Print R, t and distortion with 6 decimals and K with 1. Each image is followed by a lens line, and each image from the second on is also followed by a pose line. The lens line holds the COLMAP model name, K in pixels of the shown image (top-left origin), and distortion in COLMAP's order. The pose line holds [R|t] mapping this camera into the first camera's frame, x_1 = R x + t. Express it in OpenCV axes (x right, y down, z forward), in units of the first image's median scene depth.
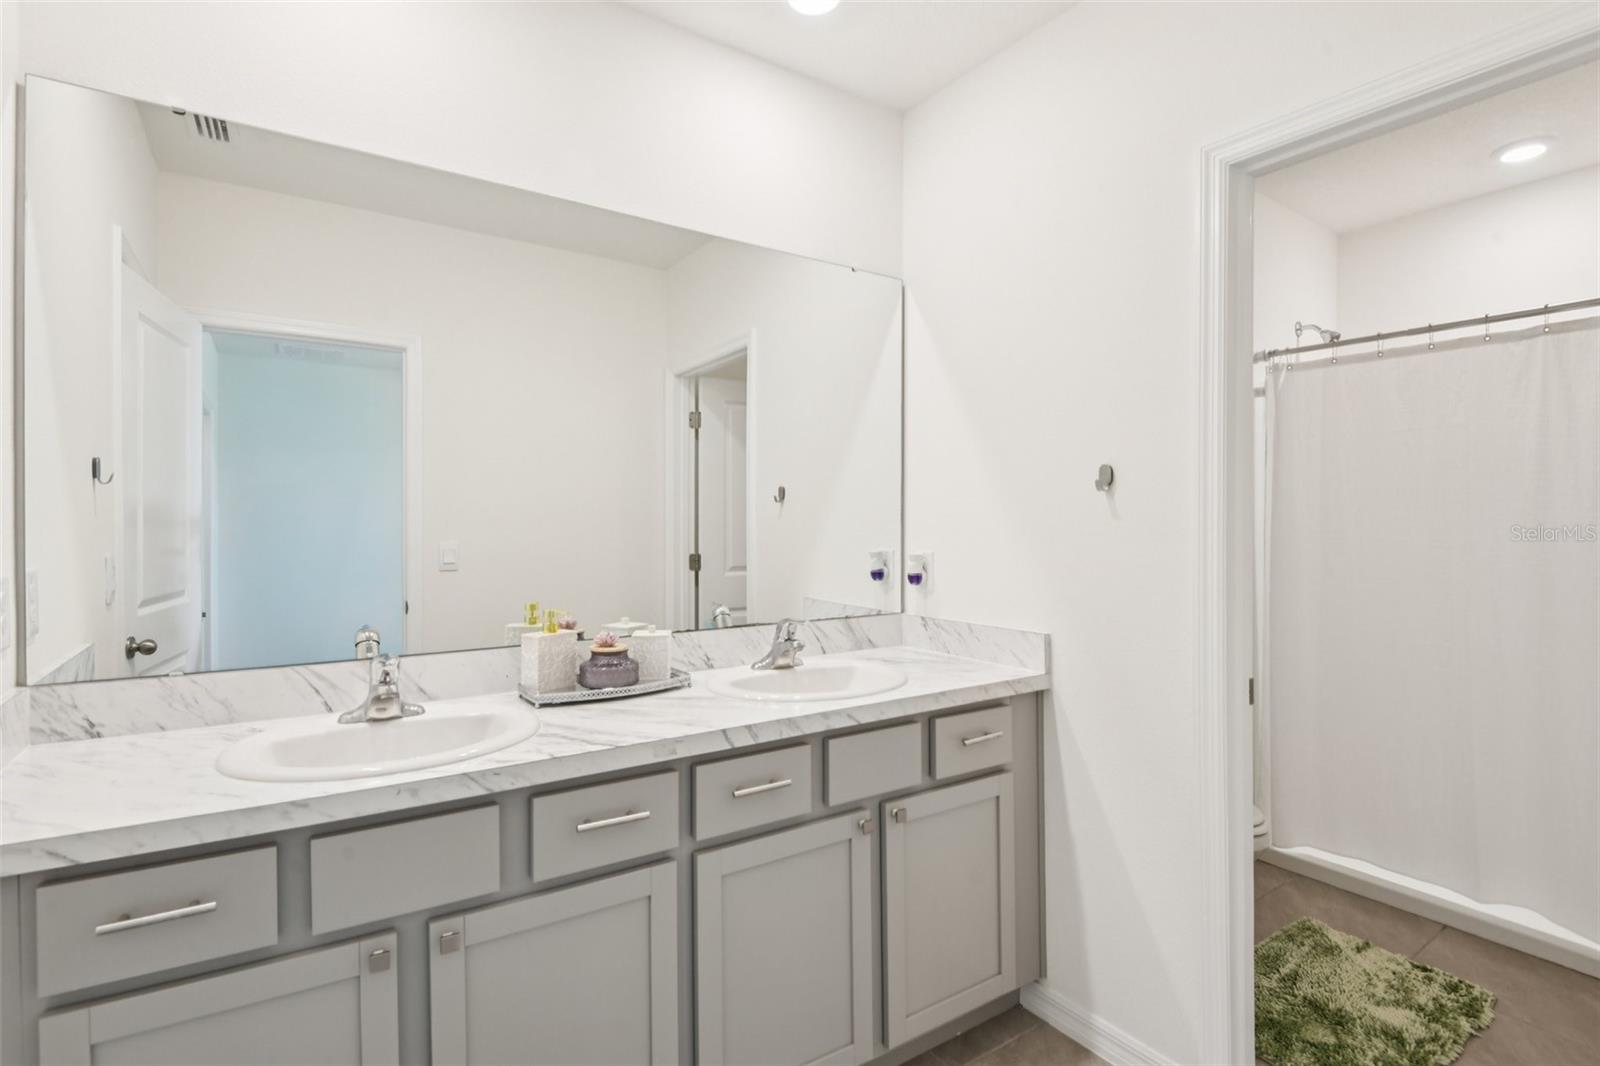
lens RADIAL K [[770.0, 0, 804.1], [0, 770.0, 528.8], [0, 0, 1]] dist [-0.000125, -0.013637]
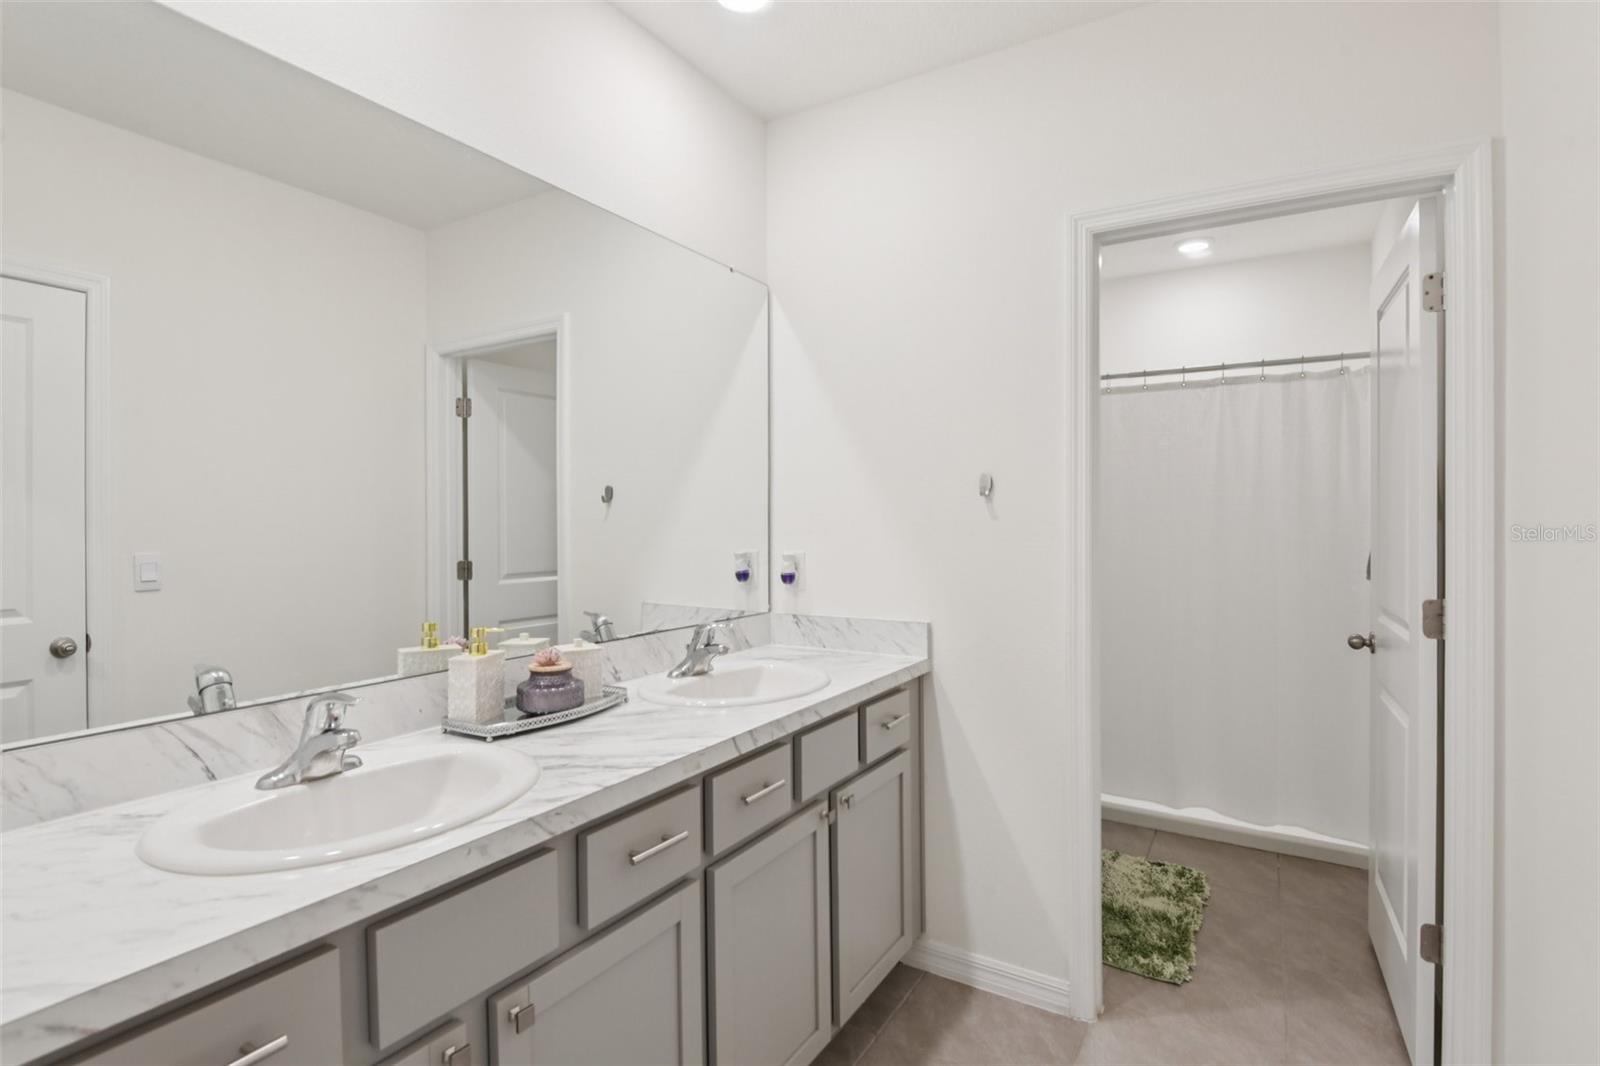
lens RADIAL K [[788.0, 0, 805.8], [0, 788.0, 527.7], [0, 0, 1]] dist [-0.000202, -0.008308]
pose [[0.900655, -0.006095, 0.434492, -0.342111], [0.007334, 0.999972, -0.001176, -0.001611], [-0.434473, 0.004246, 0.900675, 0.047497]]
